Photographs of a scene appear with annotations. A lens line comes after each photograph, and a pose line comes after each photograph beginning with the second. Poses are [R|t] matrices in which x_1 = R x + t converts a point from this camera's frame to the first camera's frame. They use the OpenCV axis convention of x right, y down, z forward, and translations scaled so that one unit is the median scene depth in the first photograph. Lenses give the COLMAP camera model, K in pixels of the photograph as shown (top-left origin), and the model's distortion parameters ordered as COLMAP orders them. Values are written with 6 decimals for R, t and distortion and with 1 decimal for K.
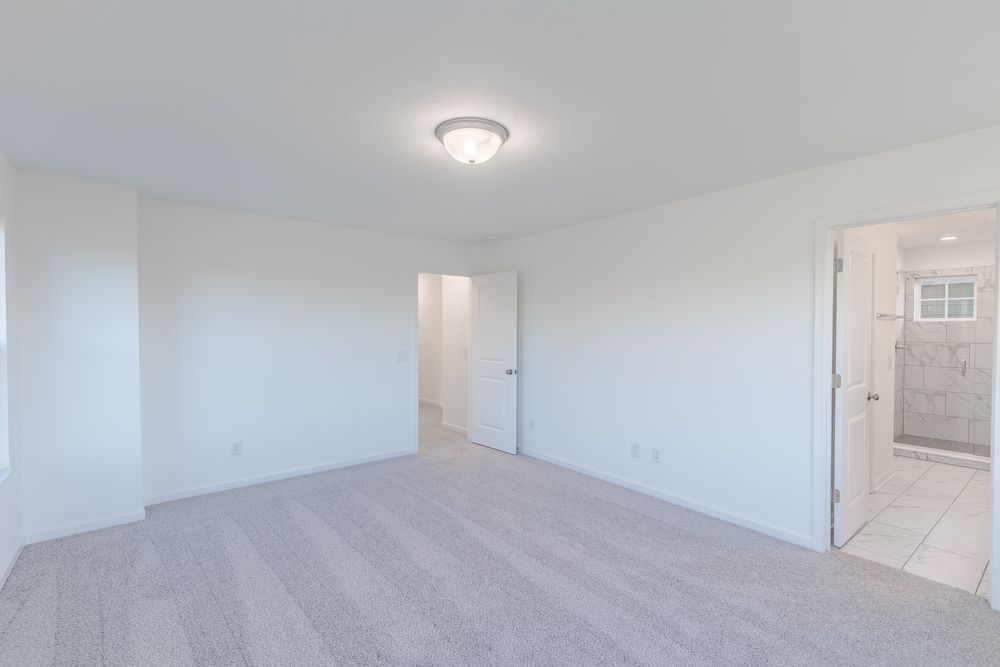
lens RADIAL K [[454.5, 0, 498.1], [0, 454.5, 331.9], [0, 0, 1]] dist [-0.001613, 0.000251]
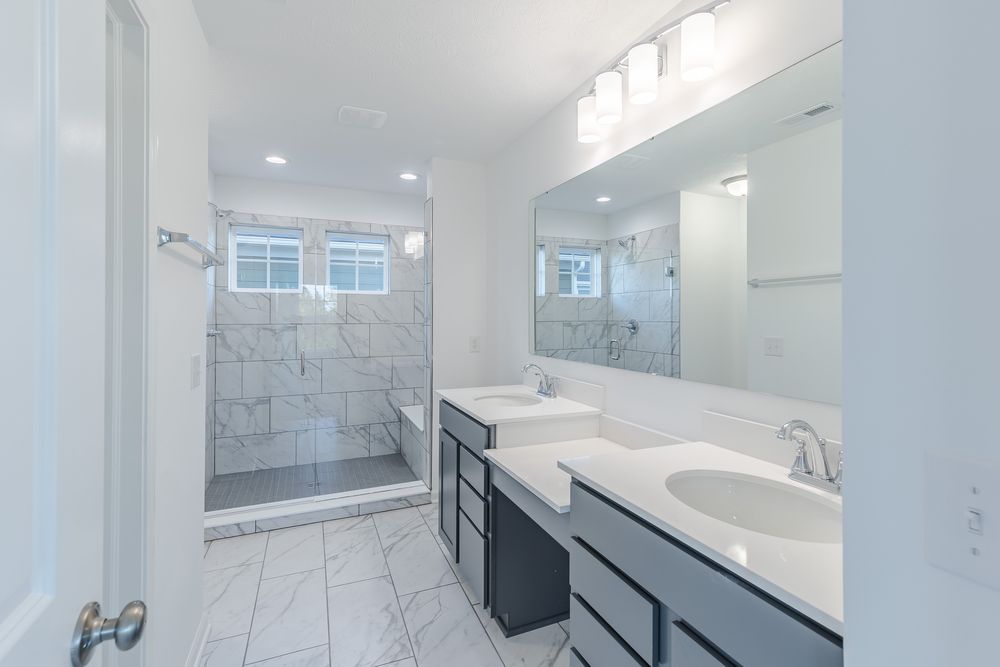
lens RADIAL K [[454.5, 0, 495.1], [0, 454.5, 313.7], [0, 0, 1]] dist [-0.001613, 0.000251]
pose [[0.268346, 0.000802, 0.963322, 0.417488], [0.010031, 0.999943, -0.003627, 0.013568], [-0.963270, 0.010636, 0.268323, 0.485544]]
